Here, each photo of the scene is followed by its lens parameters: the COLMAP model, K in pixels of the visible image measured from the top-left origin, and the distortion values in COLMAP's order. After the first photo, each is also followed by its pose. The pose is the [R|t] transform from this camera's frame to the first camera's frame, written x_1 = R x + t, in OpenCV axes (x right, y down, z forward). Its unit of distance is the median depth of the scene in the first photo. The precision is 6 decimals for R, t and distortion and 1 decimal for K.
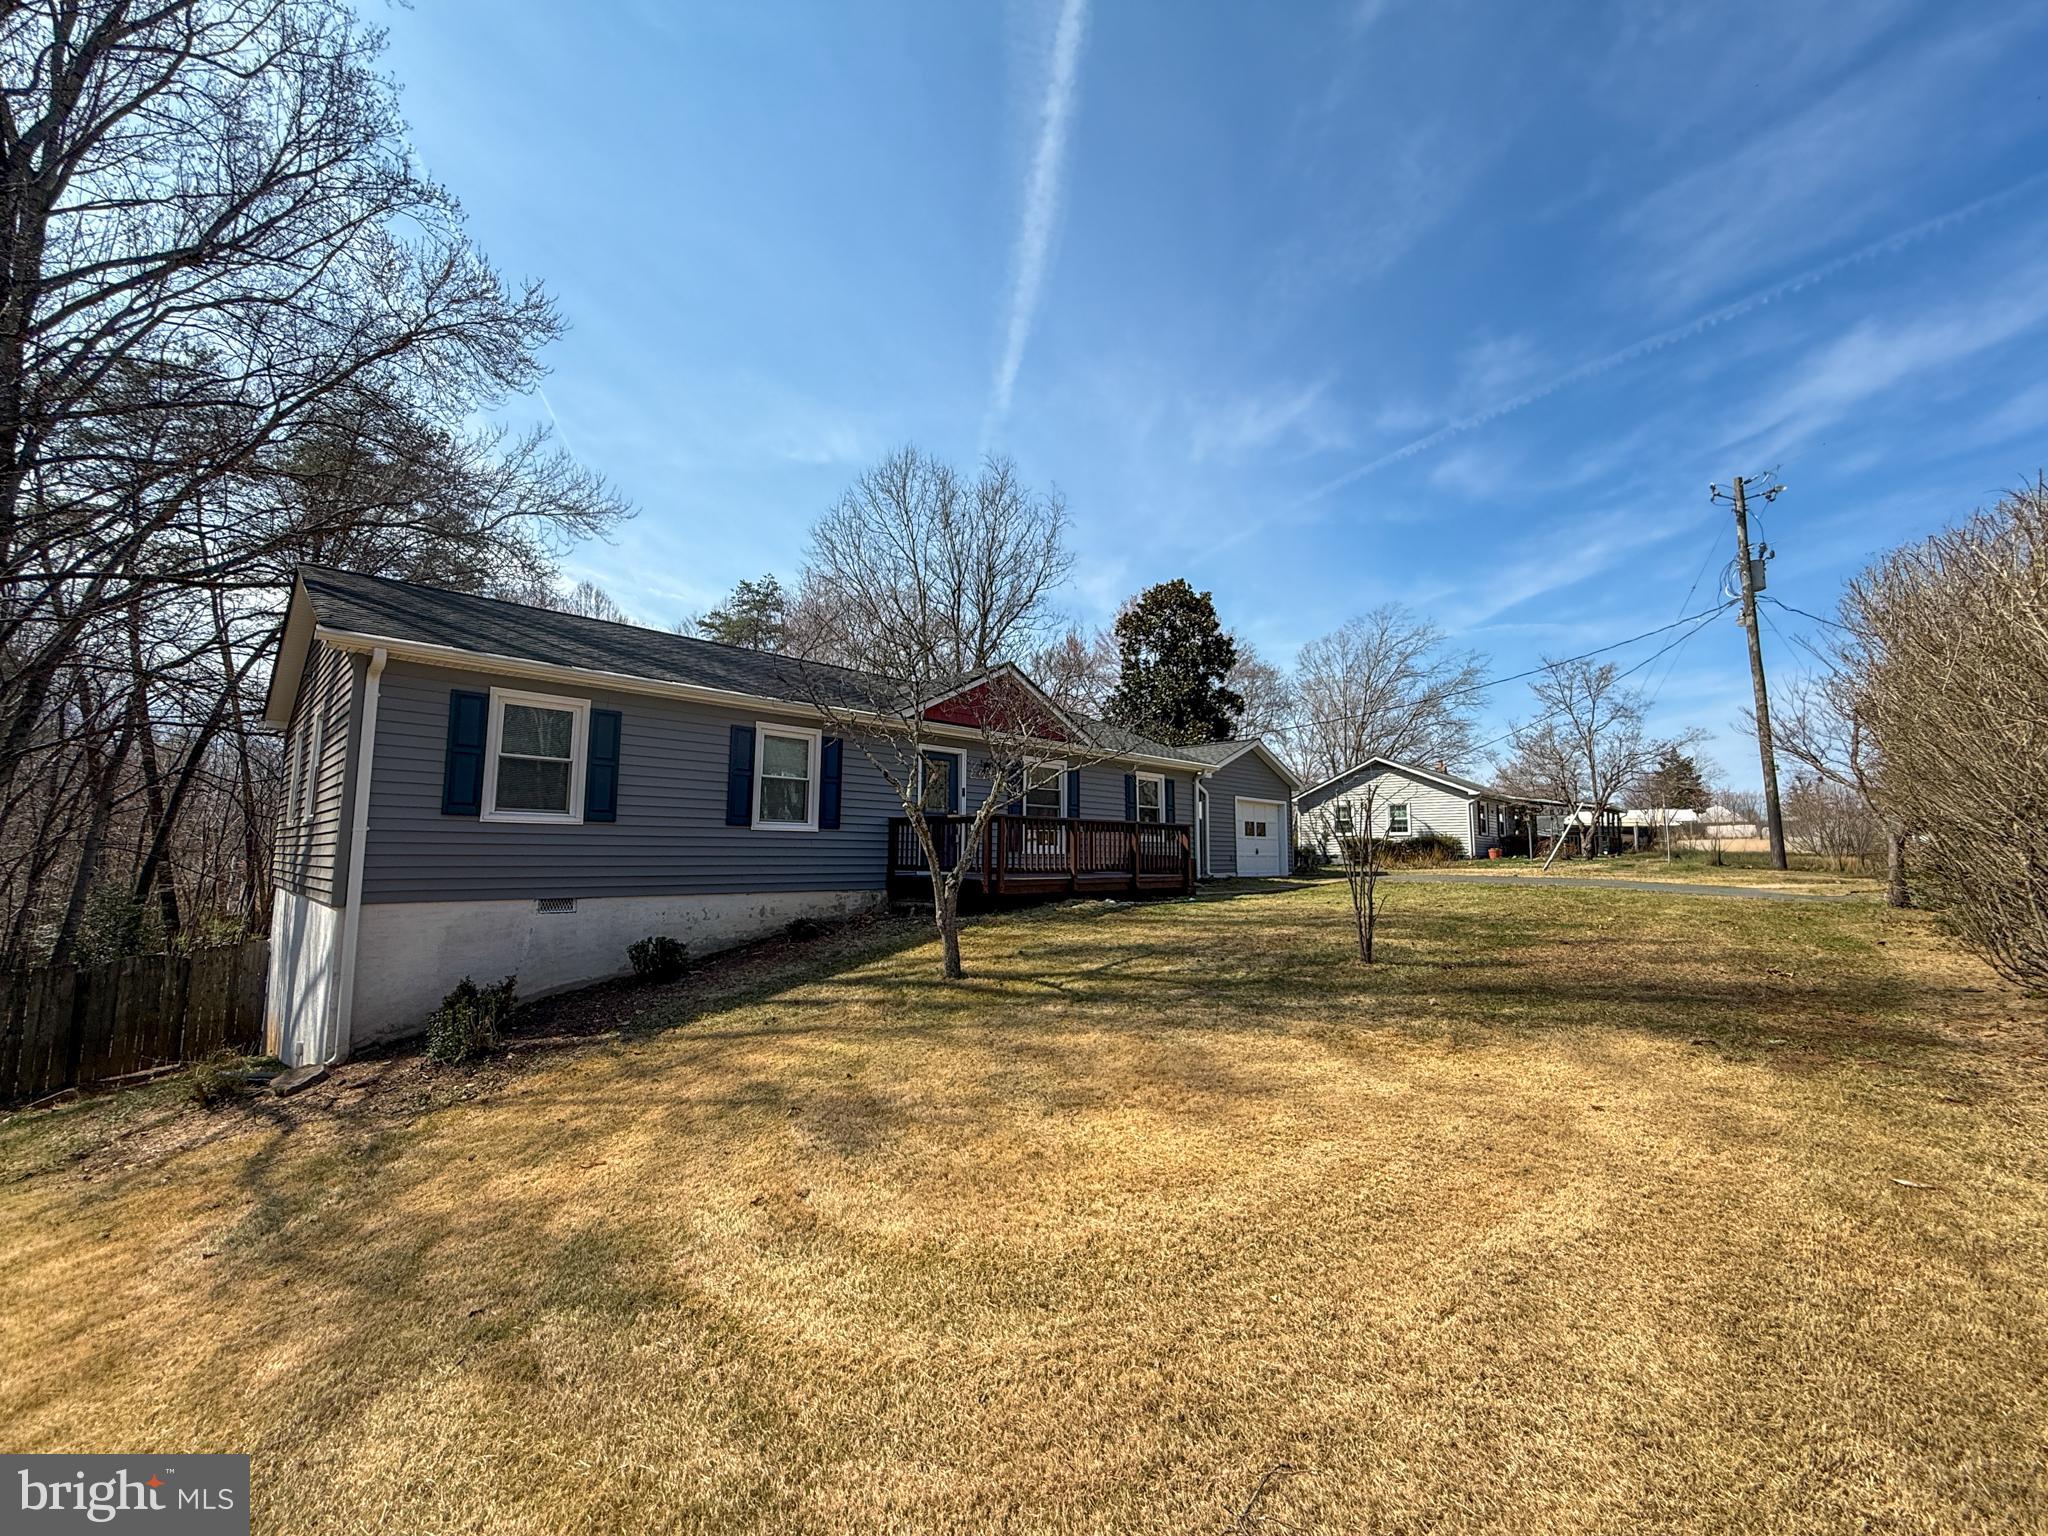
lens RADIAL K [[820.1, 0, 1017.6], [0, 820.1, 765.9], [0, 0, 1]] dist [-0.002296, -0.000352]
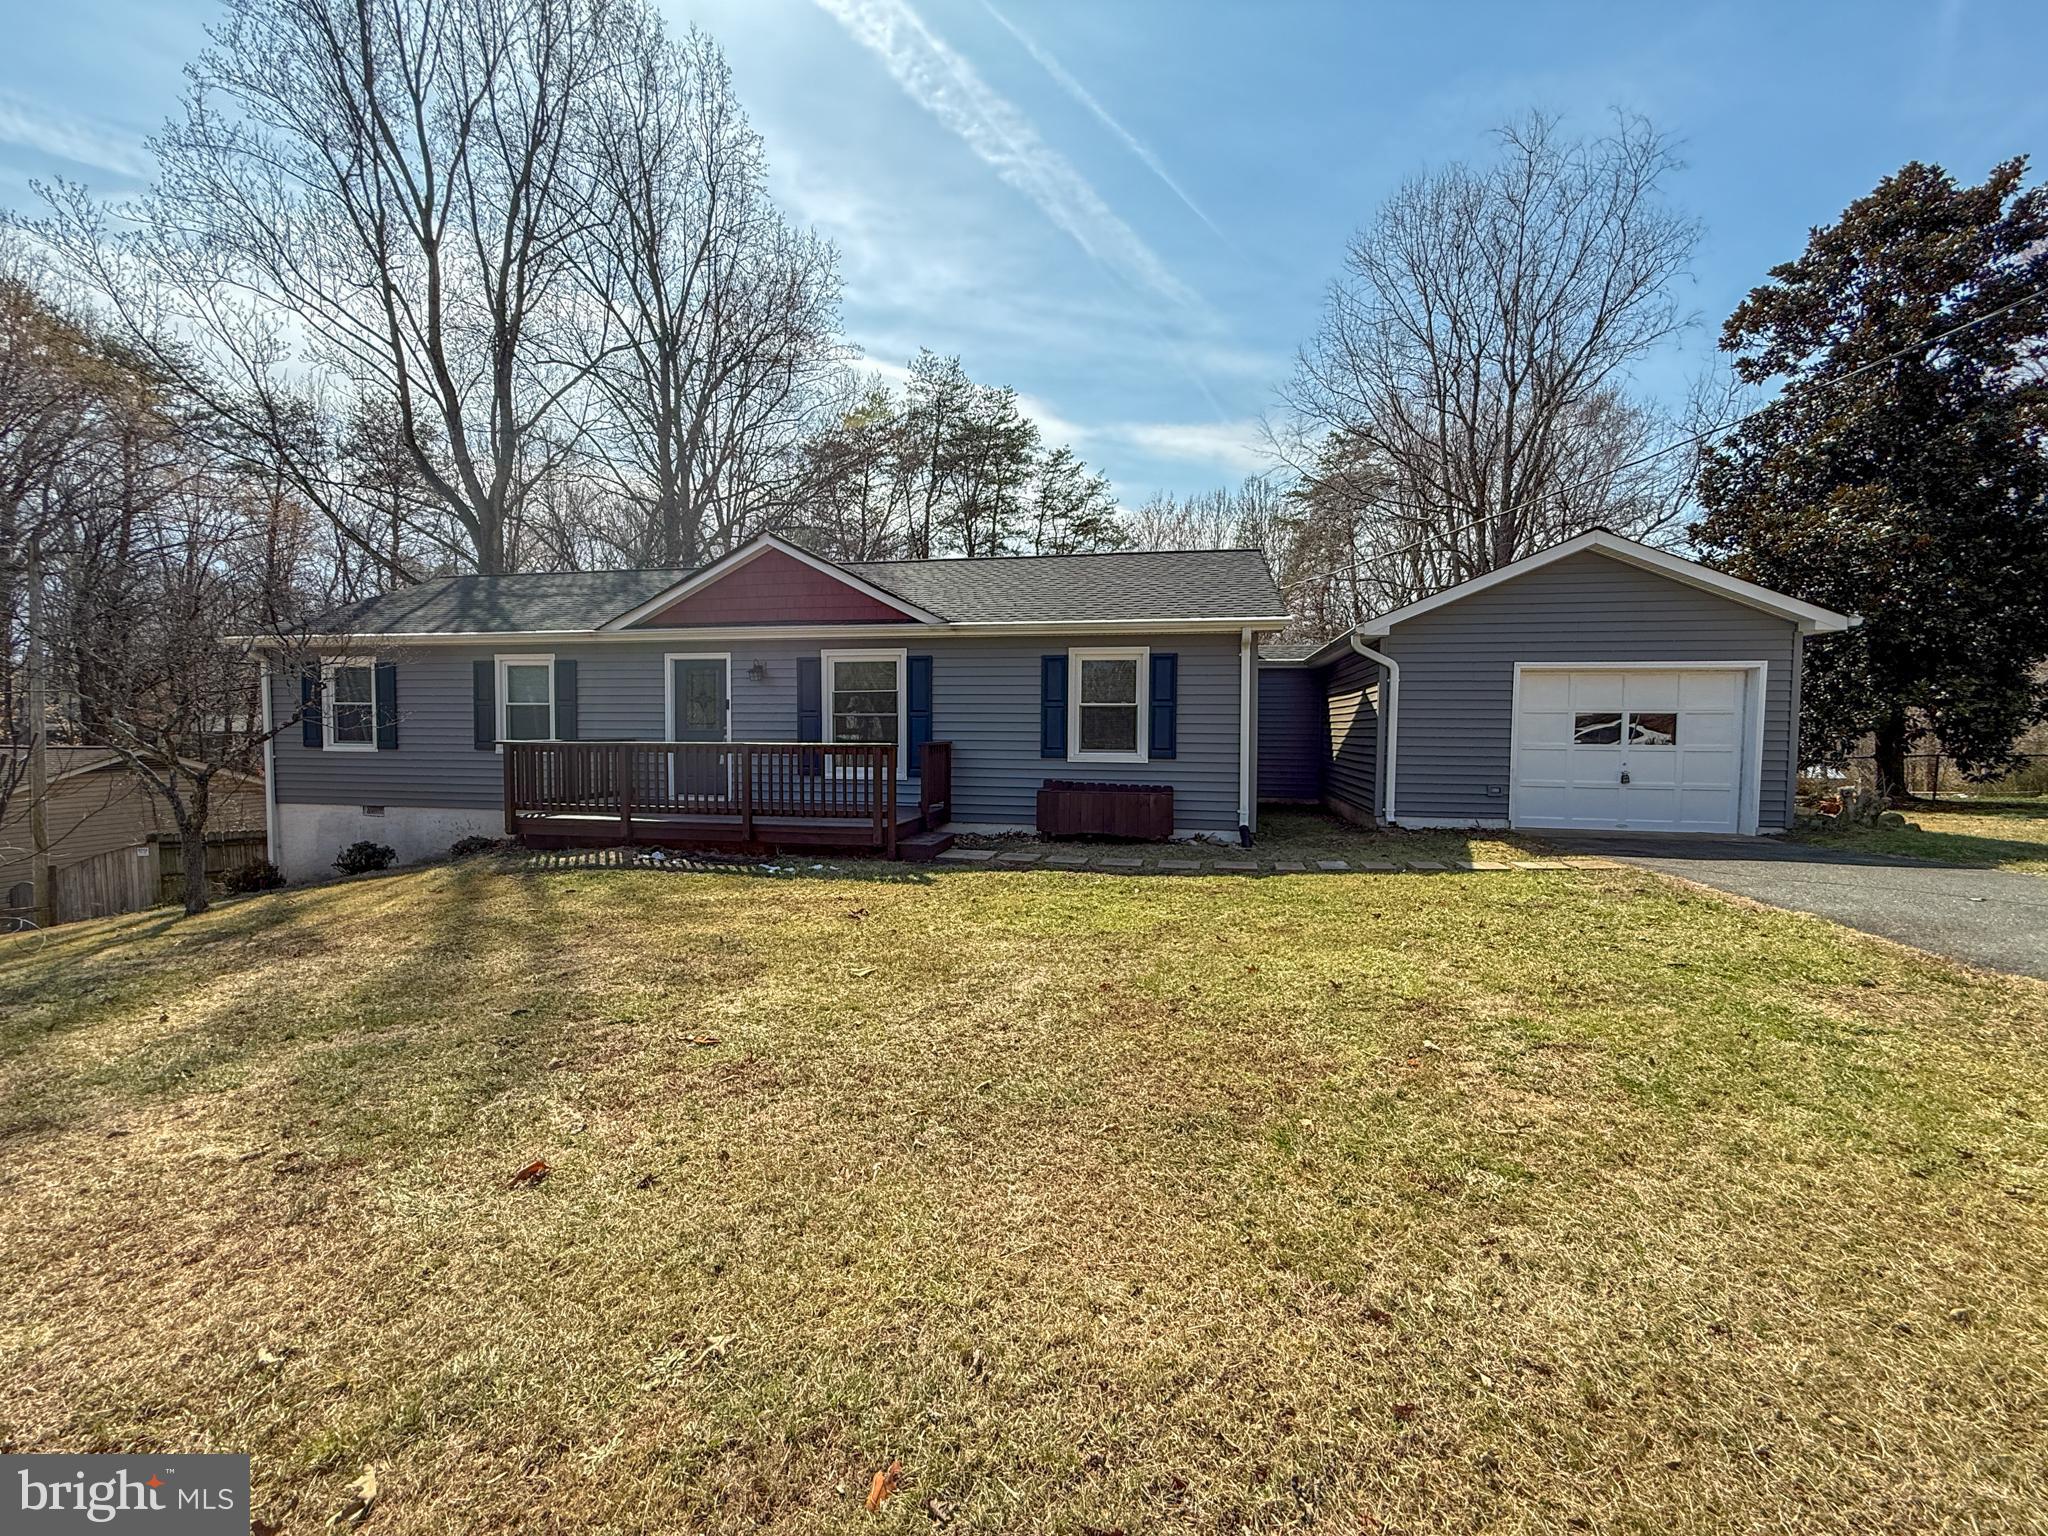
lens RADIAL K [[820.1, 0, 1017.6], [0, 820.1, 765.9], [0, 0, 1]] dist [-0.002296, -0.000352]
pose [[0.563404, -0.014383, -0.826056, 1.033033], [0.082851, 0.995792, 0.039170, 0.112716], [0.822017, -0.090508, 0.562225, 1.019547]]
